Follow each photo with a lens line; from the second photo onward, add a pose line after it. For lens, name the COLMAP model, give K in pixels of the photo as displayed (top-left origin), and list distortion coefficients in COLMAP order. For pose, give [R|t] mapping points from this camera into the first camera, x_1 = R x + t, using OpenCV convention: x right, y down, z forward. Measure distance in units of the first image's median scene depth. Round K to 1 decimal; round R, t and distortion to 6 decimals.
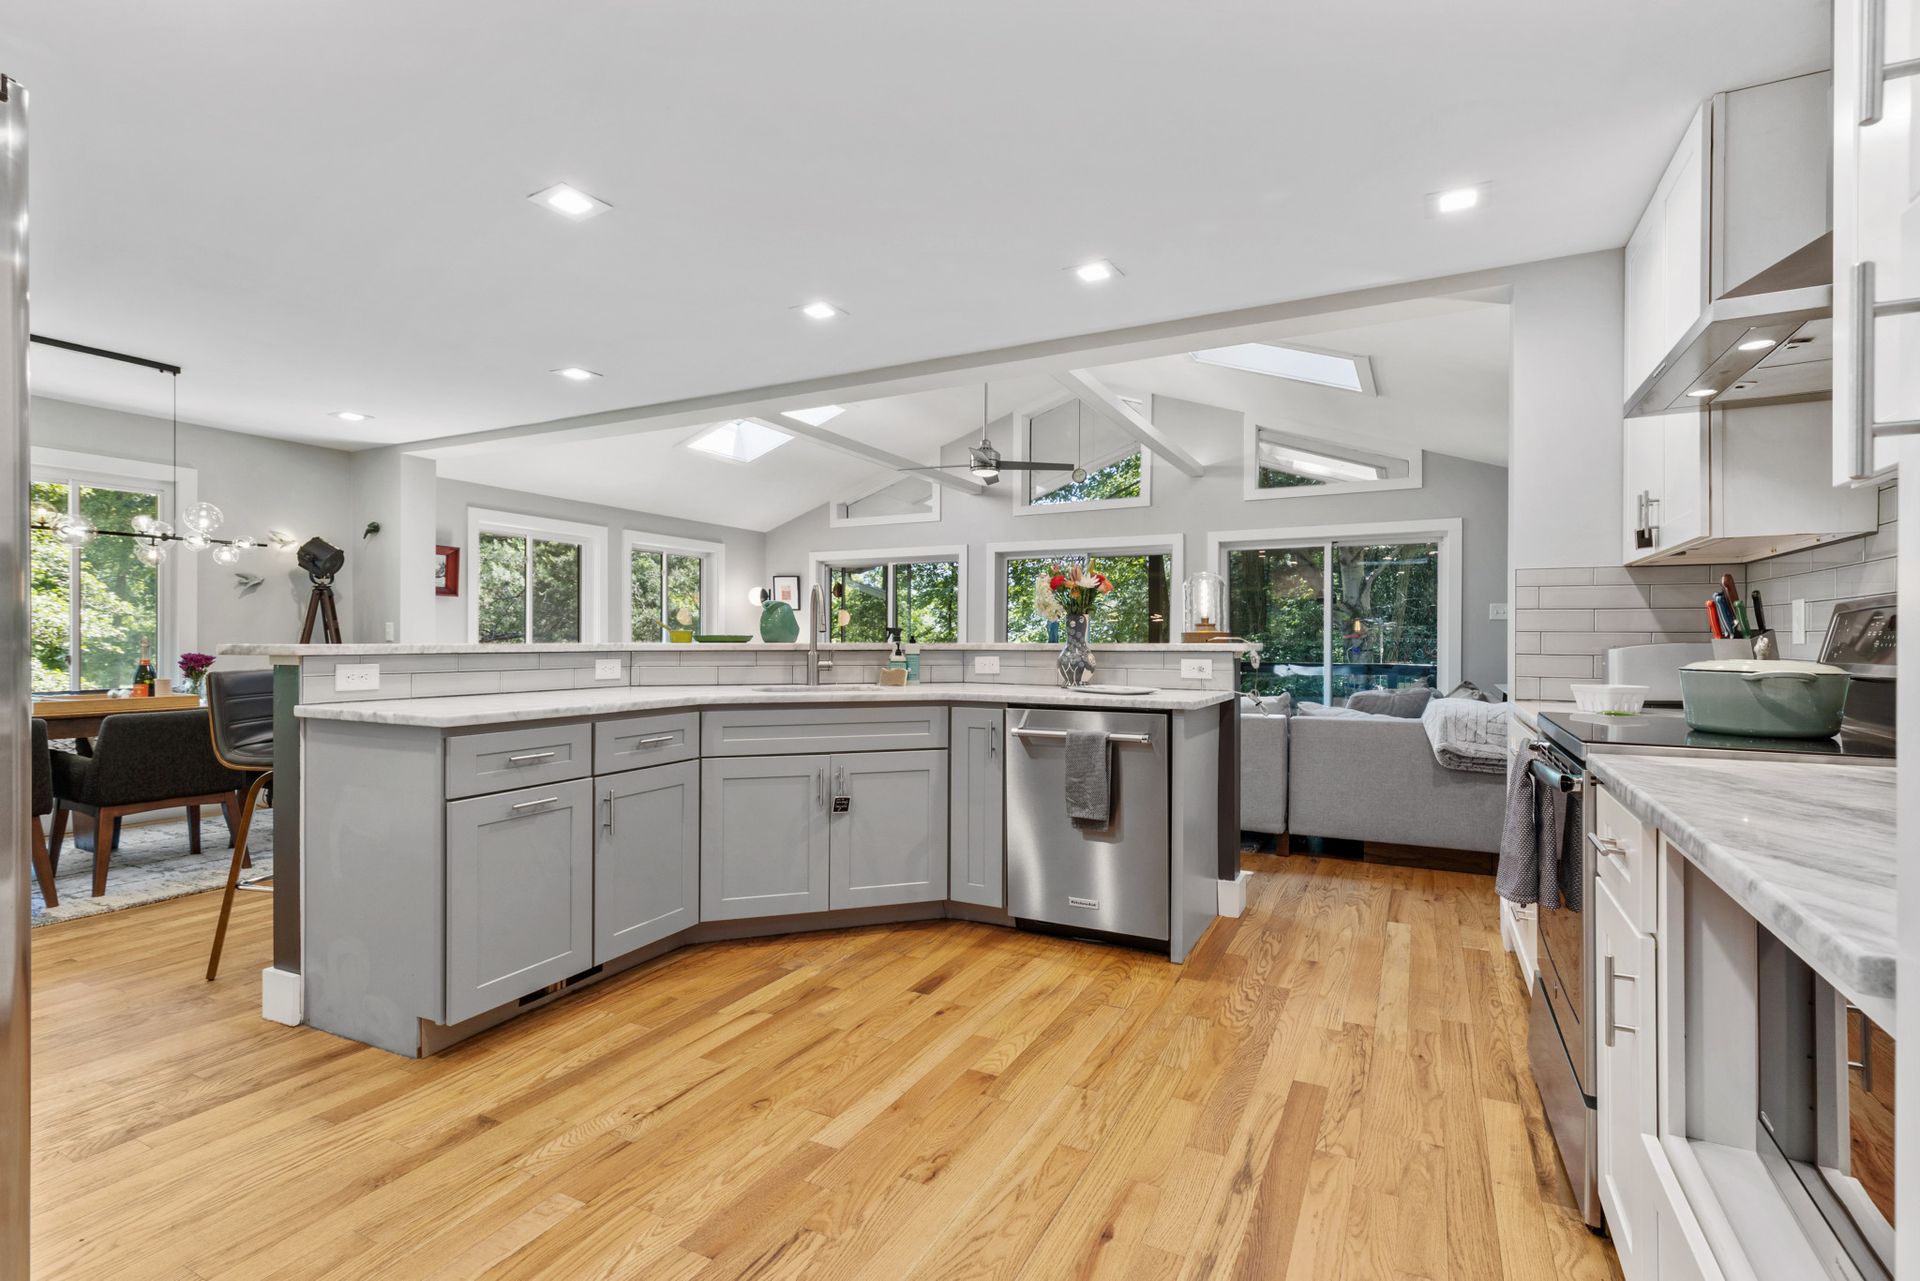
lens RADIAL K [[881.6, 0, 969.3], [0, 881.6, 641.6], [0, 0, 1]] dist [0.002545, -0.000293]
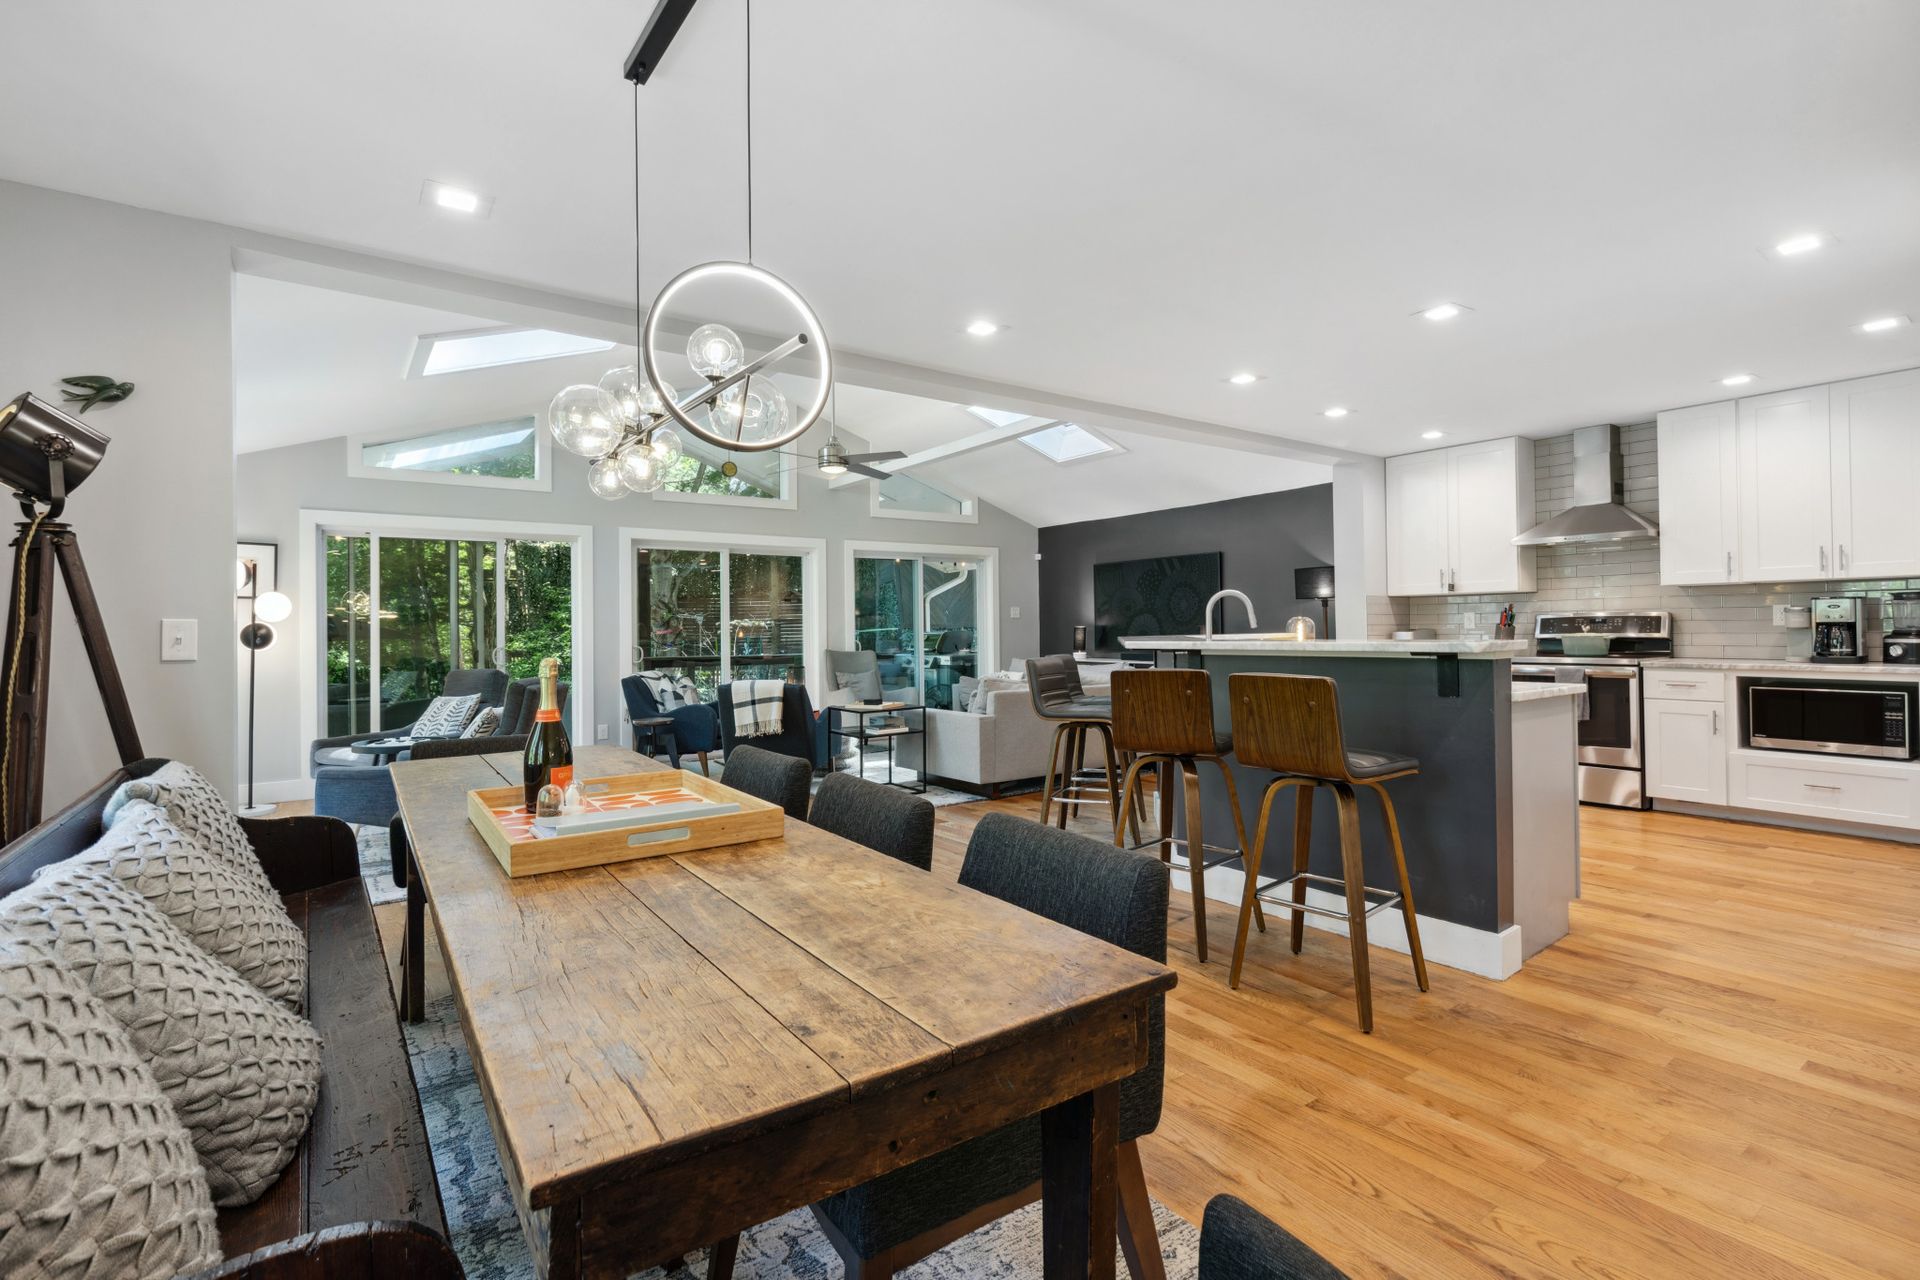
lens RADIAL K [[876.0, 0, 962.4], [0, 876.0, 620.7], [0, 0, 1]] dist [0.003472, 0.000188]
pose [[0.459441, 0.000776, 0.888208, -2.025294], [0.017348, 0.999801, -0.009847, -0.022244], [-0.888039, 0.019933, 0.459336, 1.058412]]
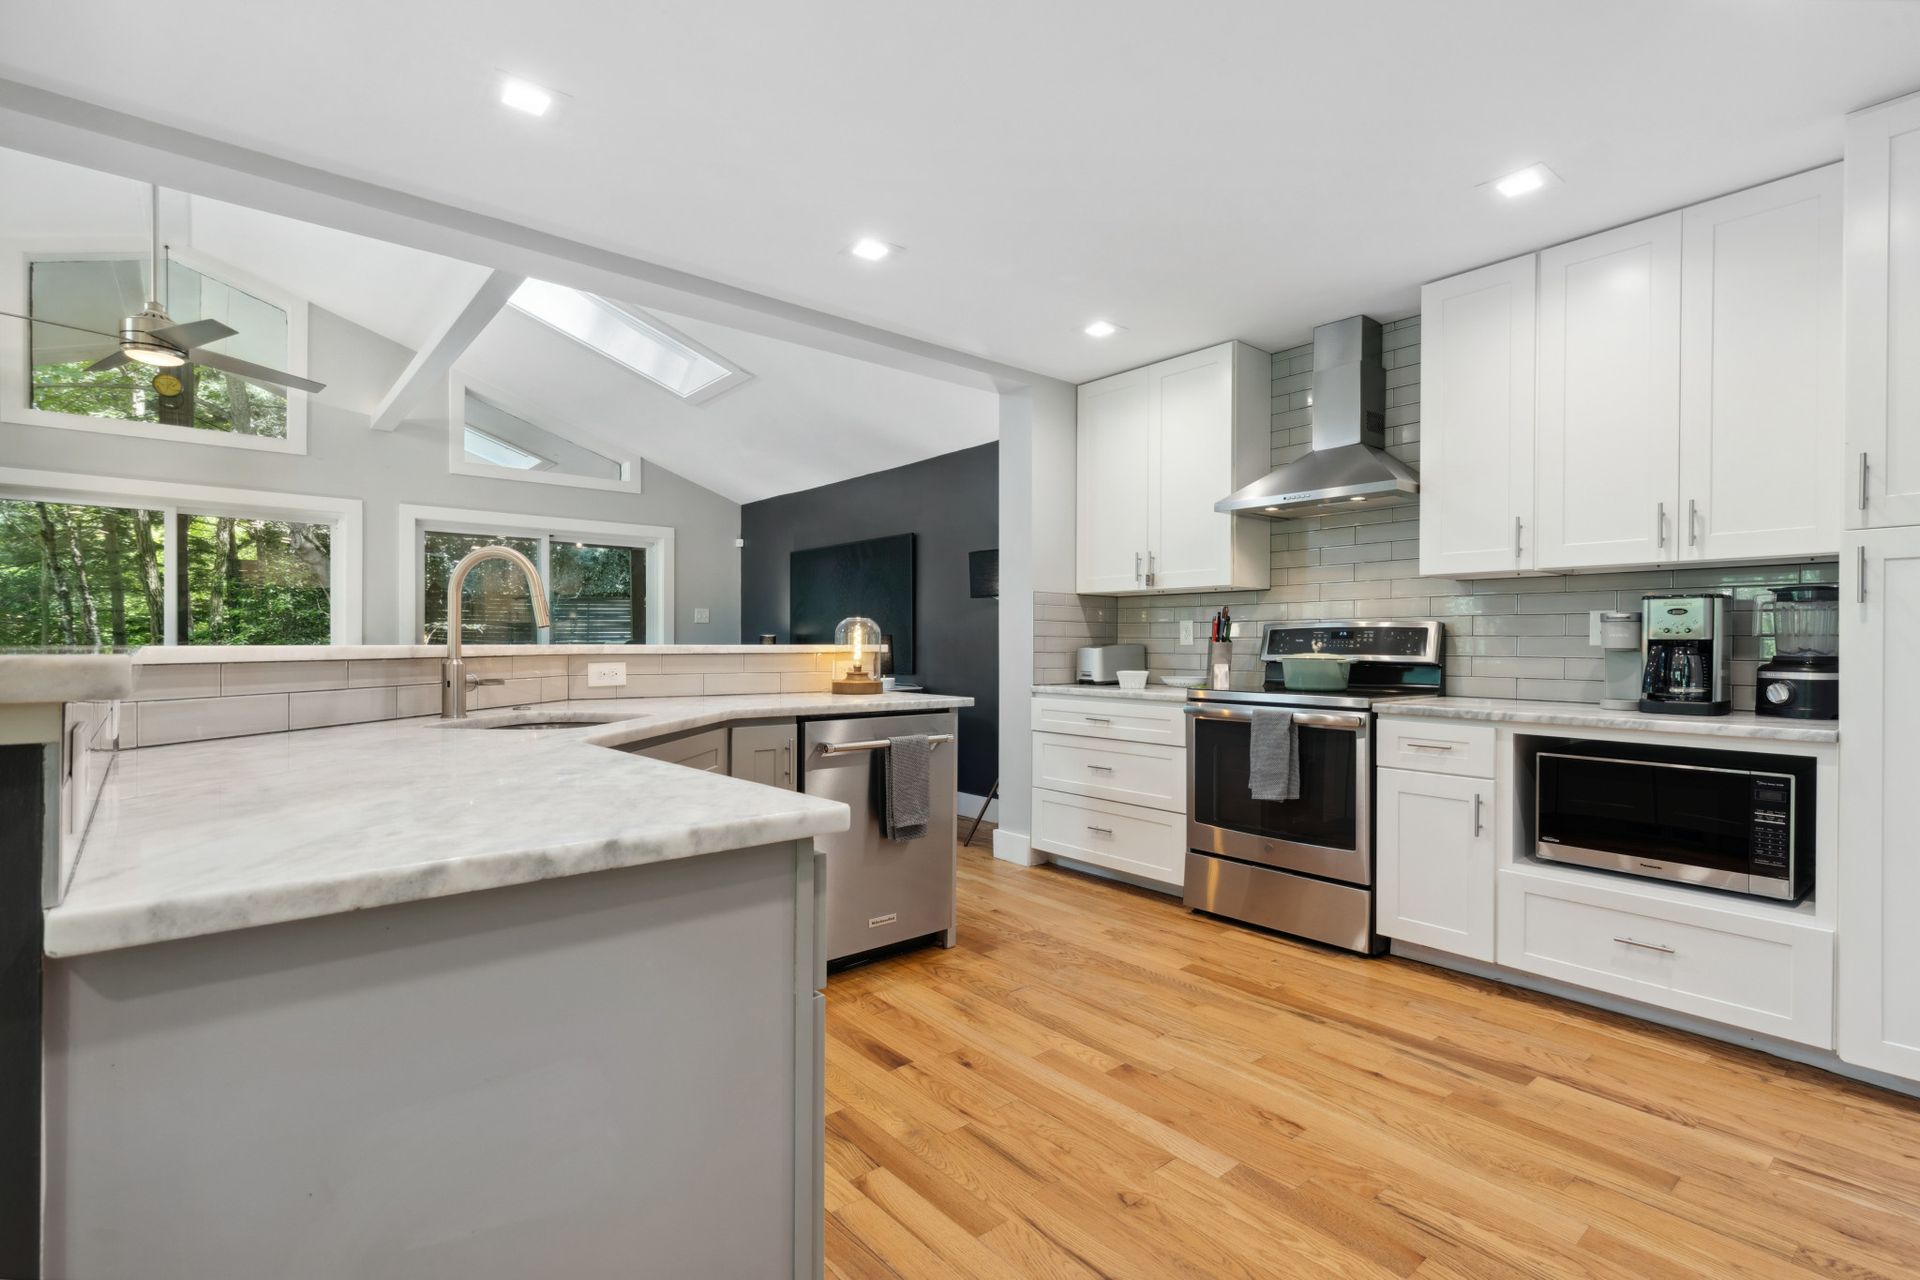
lens RADIAL K [[894.7, 0, 968.8], [0, 894.7, 646.4], [0, 0, 1]] dist [0.004275, 0.000328]
pose [[0.381900, -0.002421, 0.924201, -0.860198], [-0.002000, 0.999992, 0.003447, -0.000611], [-0.924202, -0.003165, 0.381892, 0.656048]]
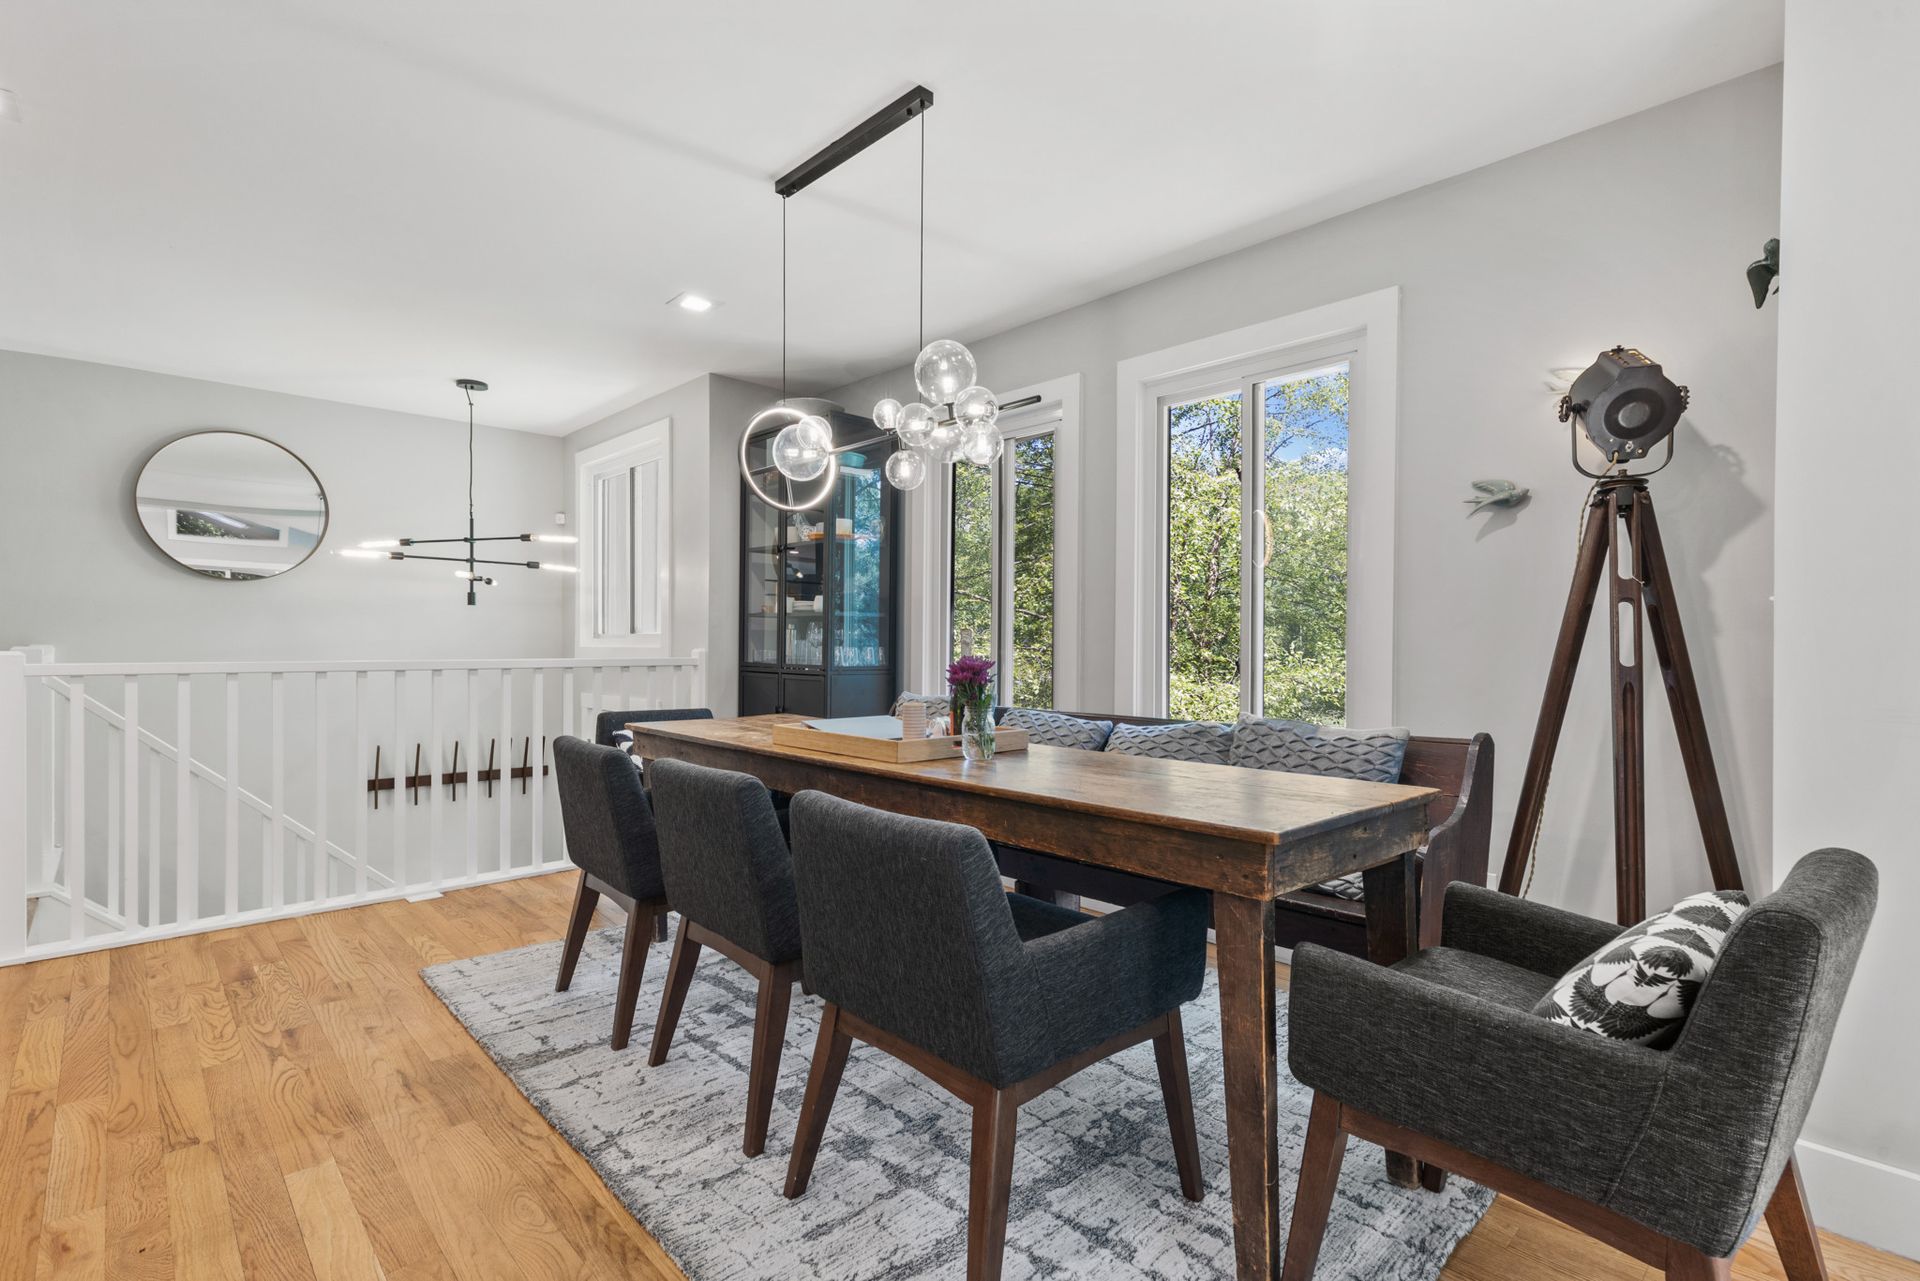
lens RADIAL K [[881.6, 0, 969.3], [0, 881.6, 641.6], [0, 0, 1]] dist [0.002545, -0.000293]
pose [[-0.317676, -0.004301, -0.948190, -0.716858], [-0.008491, 0.999963, -0.001691, 0.010002], [0.948161, 0.007514, -0.317701, 1.970012]]
